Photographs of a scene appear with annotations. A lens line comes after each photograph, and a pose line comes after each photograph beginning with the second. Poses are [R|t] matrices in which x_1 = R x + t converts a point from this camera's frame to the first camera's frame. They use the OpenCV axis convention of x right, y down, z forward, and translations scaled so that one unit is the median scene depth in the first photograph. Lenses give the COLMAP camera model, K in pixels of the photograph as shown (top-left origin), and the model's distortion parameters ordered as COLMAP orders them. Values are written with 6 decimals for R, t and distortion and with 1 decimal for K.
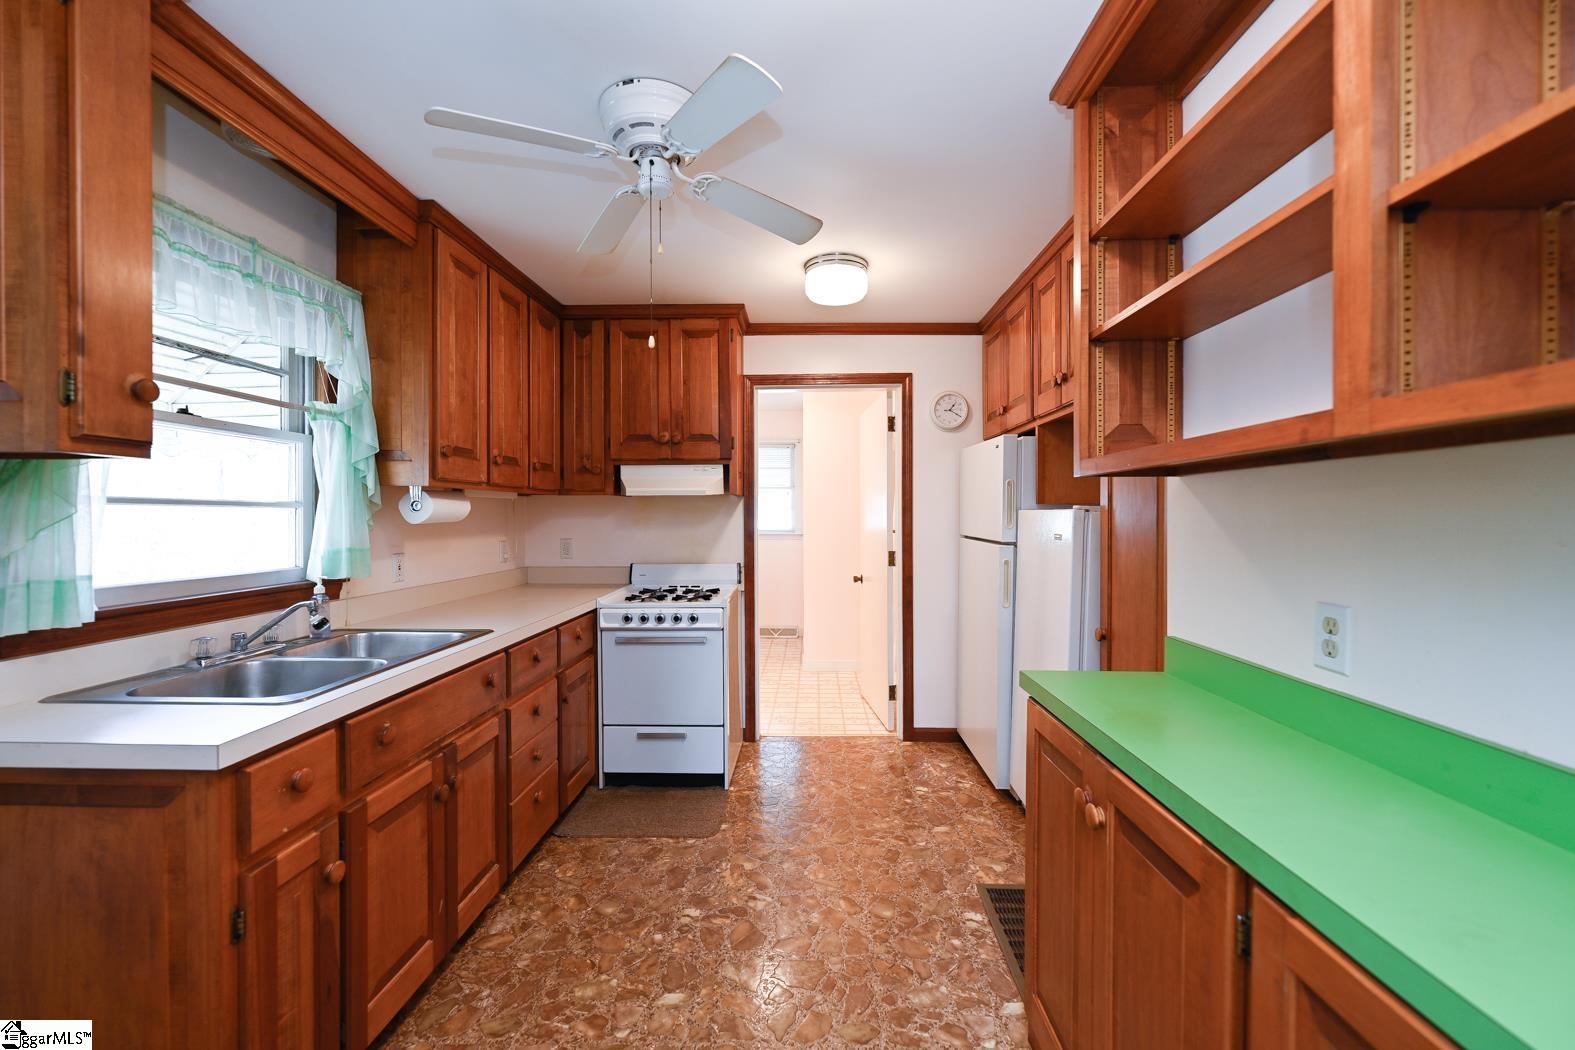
lens RADIAL K [[639.8, 0, 782.6], [0, 639.8, 522.7], [0, 0, 1]] dist [0.002769, 0.001499]
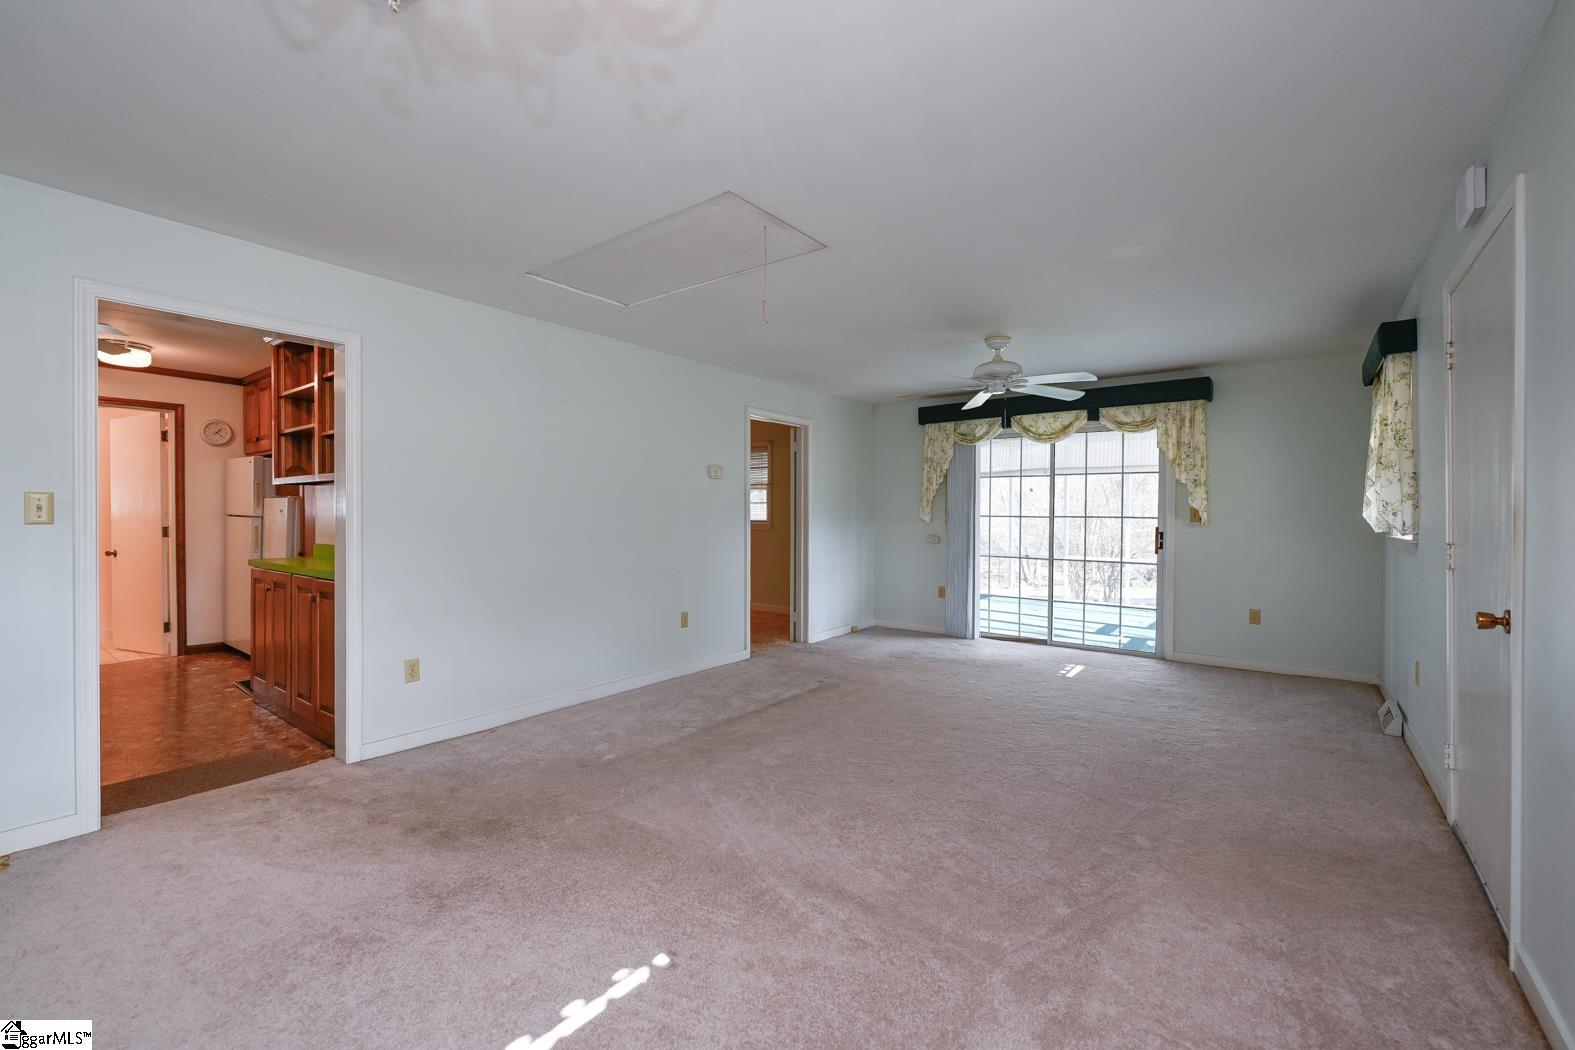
lens RADIAL K [[688.5, 0, 785.2], [0, 688.5, 514.7], [0, 0, 1]] dist [0.009606, 0.001281]
pose [[0.596959, -0.002584, 0.802268, -0.322869], [0.006609, 0.999977, -0.001696, 0.039309], [-0.802244, 0.006315, 0.596962, -1.347363]]
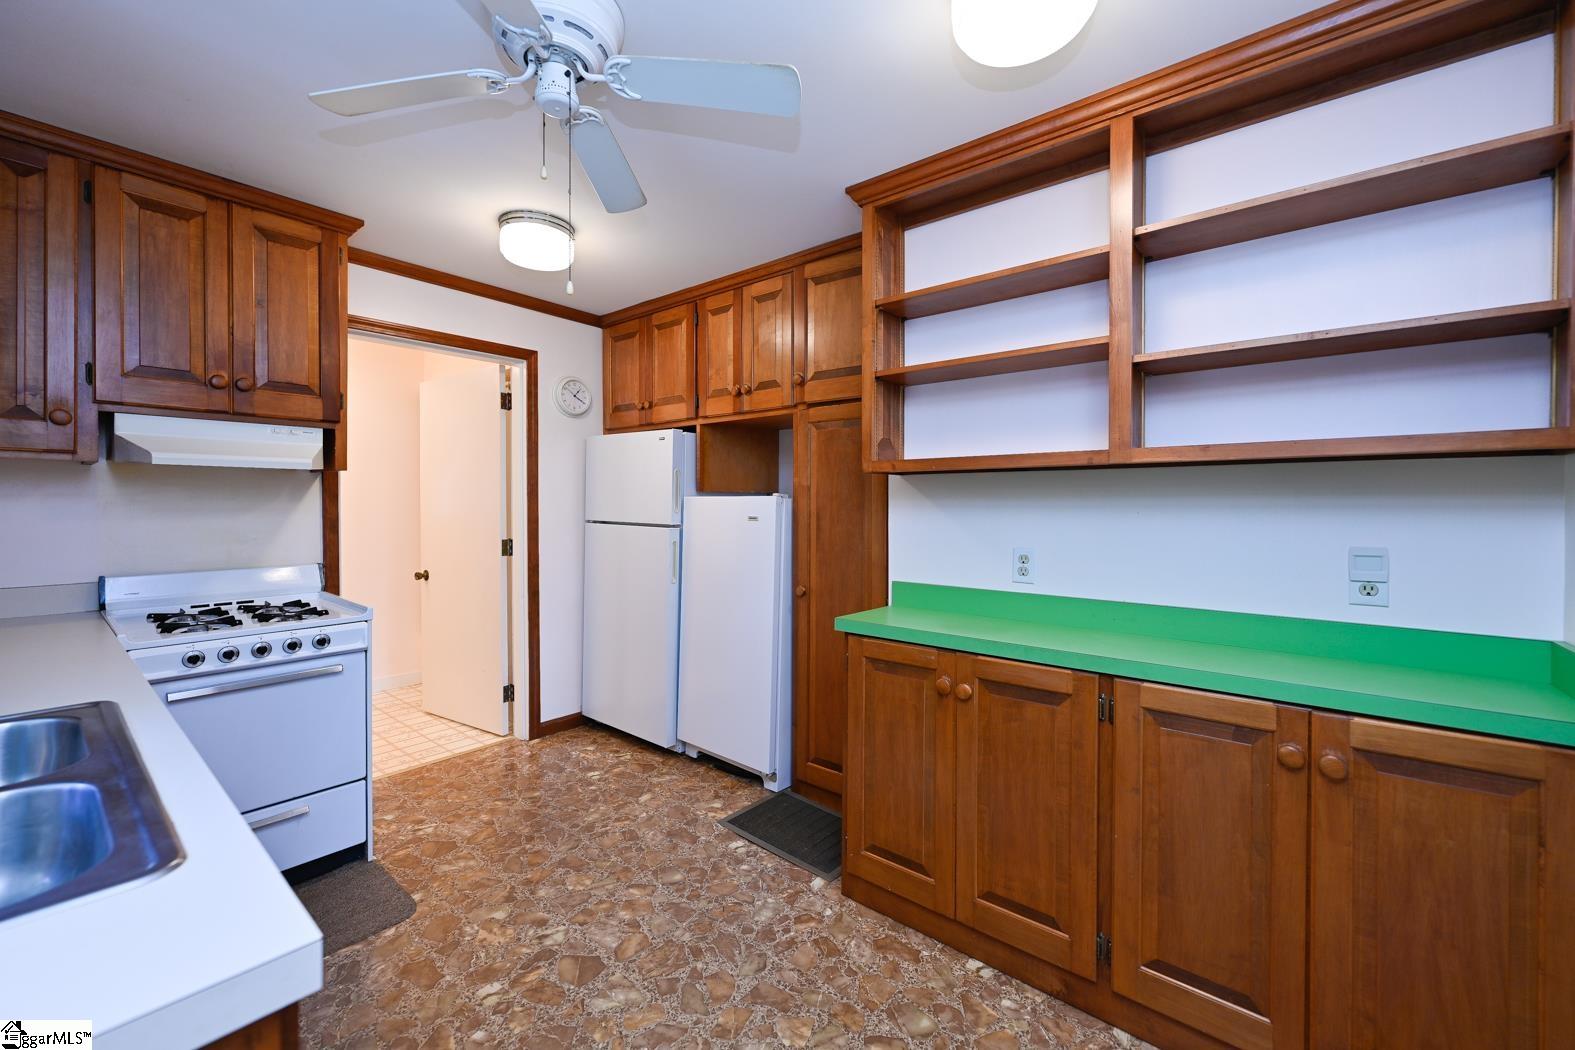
lens RADIAL K [[639.8, 0, 788.2], [0, 639.8, 508.5], [0, 0, 1]] dist [0.002769, 0.001499]
pose [[0.609944, -0.000745, 0.792444, -0.418014], [0.004263, 0.999988, -0.002341, 0.005329], [-0.792433, 0.004806, 0.609940, 0.157393]]
